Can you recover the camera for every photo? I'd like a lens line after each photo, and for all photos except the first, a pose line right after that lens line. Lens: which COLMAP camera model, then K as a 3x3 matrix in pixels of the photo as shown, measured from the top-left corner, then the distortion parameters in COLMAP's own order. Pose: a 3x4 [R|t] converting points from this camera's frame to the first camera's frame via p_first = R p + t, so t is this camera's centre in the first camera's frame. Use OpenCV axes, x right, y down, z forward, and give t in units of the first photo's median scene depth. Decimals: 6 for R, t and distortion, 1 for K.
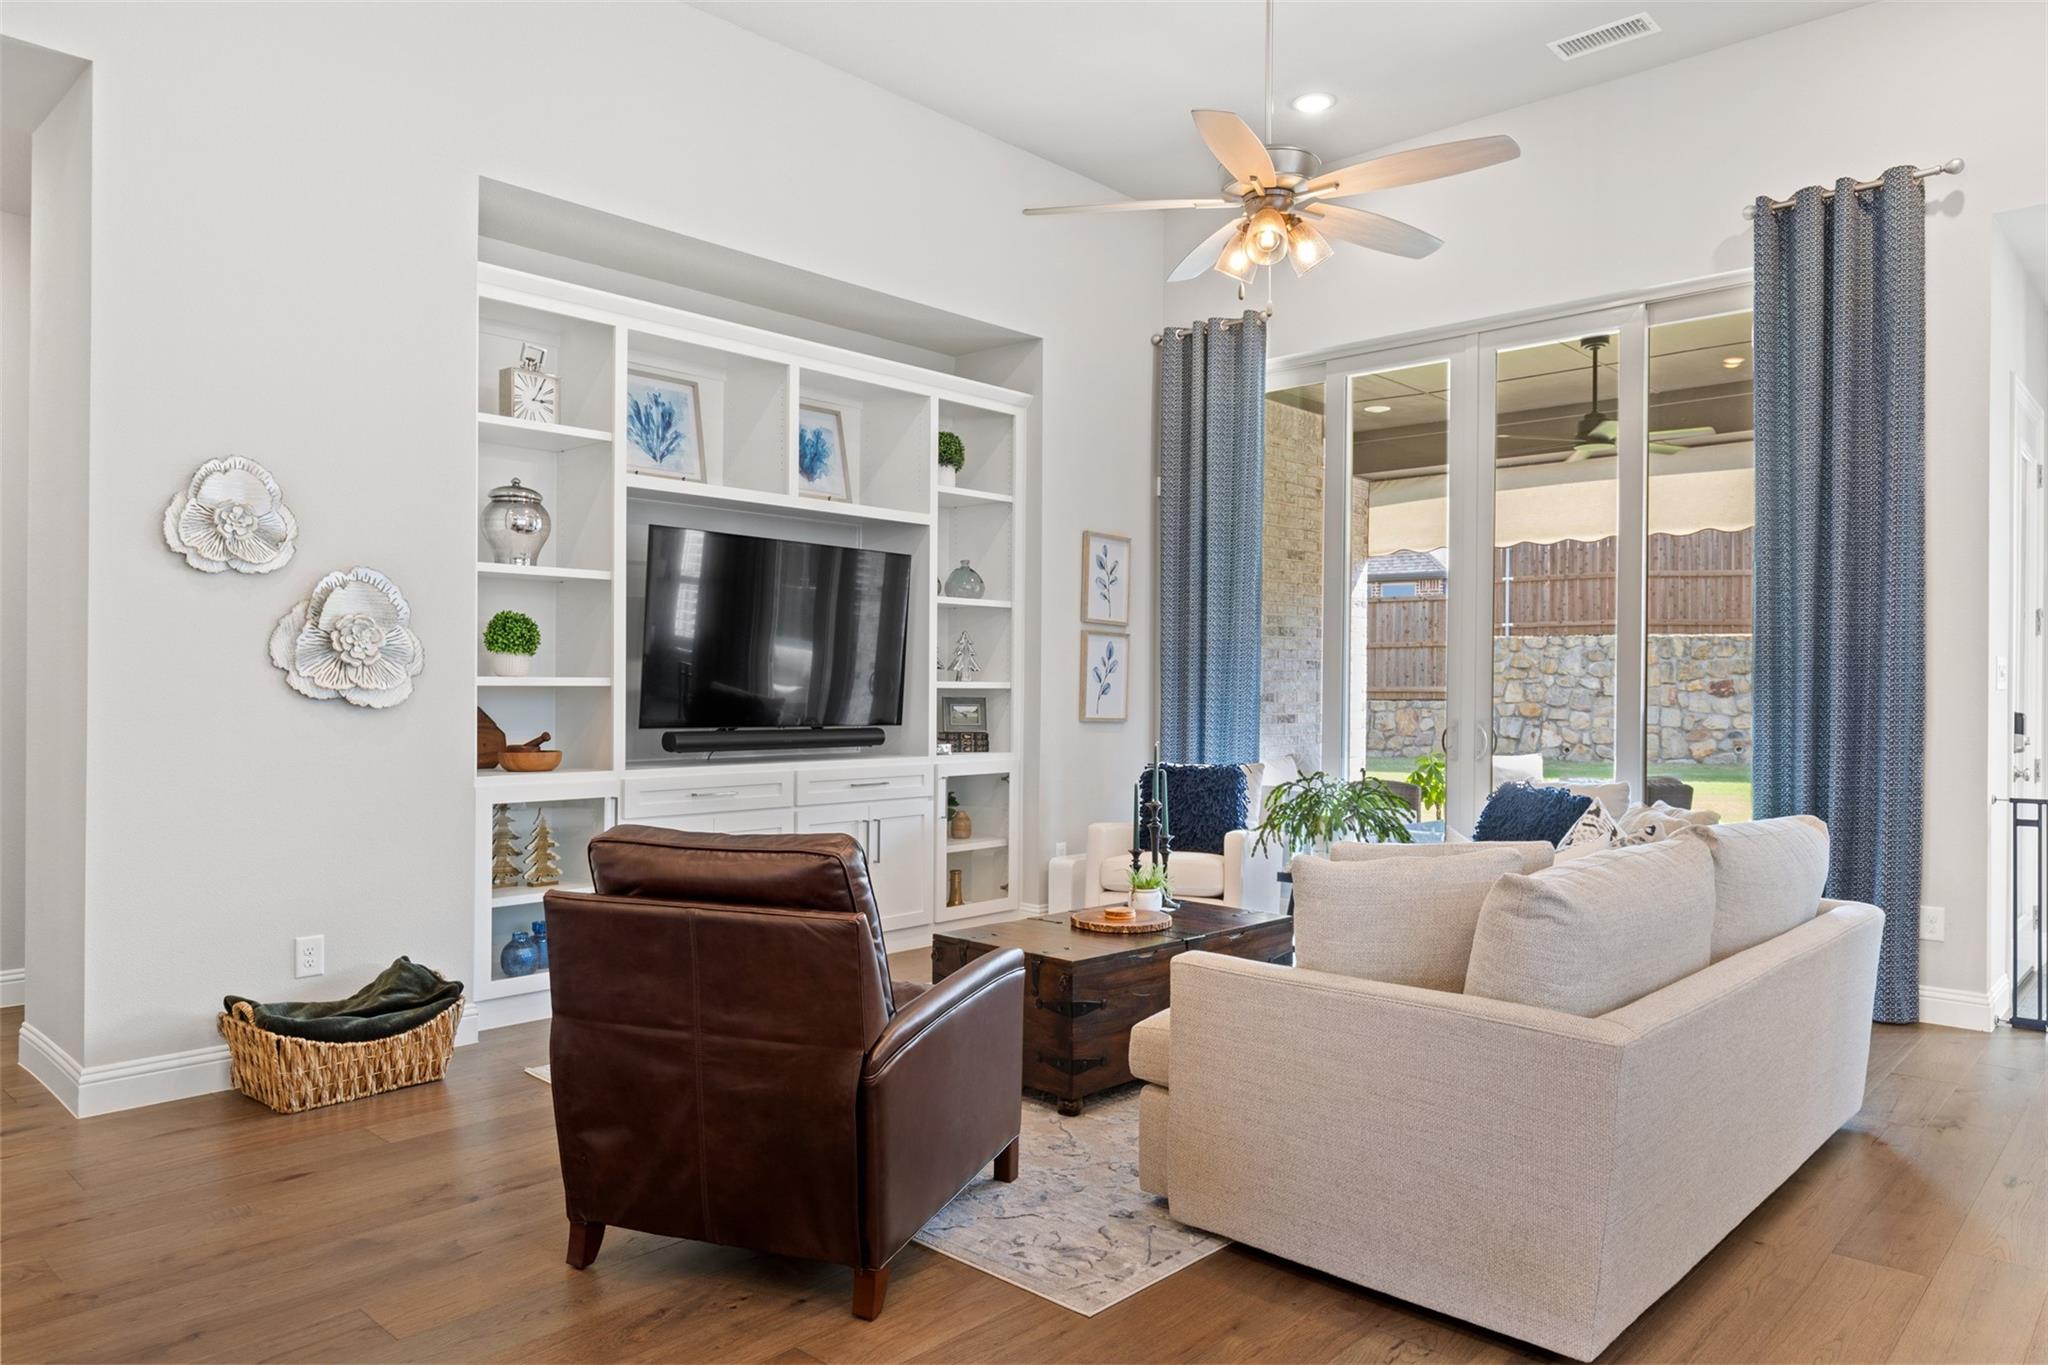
lens RADIAL K [[1339.5, 0, 1025.3], [0, 1339.5, 687.0], [0, 0, 1]] dist [-0.002354, 0.002020]
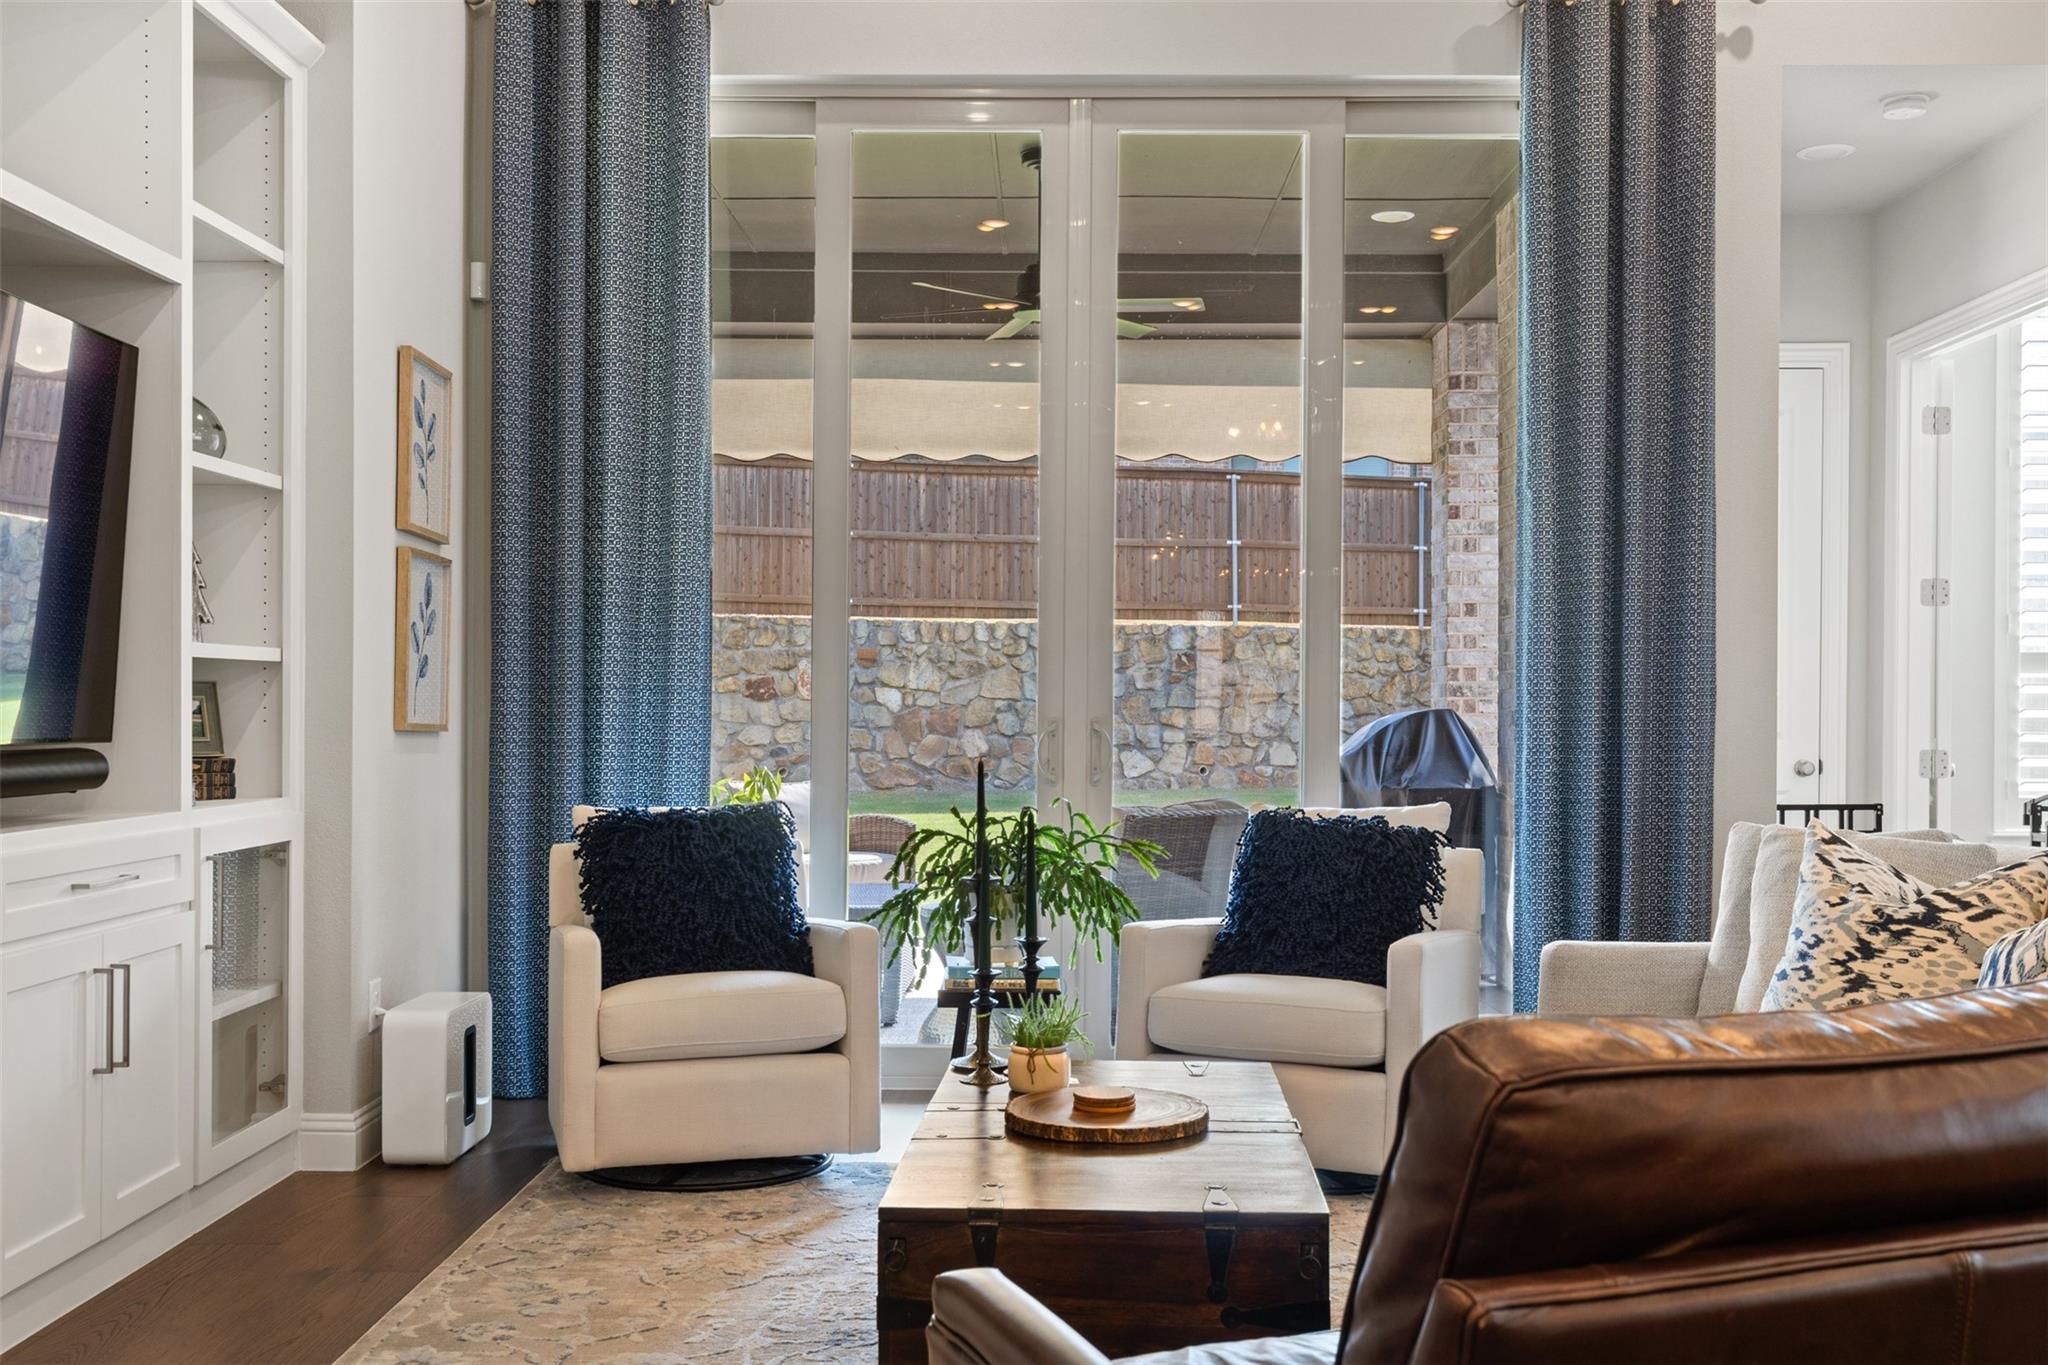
lens RADIAL K [[1973.9, 0, 1031.9], [0, 1973.9, 714.5], [0, 0, 1]] dist [0.008926, 0.001614]
pose [[0.740611, -0.006777, 0.671900, -0.332708], [-0.000018, 0.999949, 0.010106, 0.014766], [-0.671934, -0.007497, 0.740573, 0.366205]]
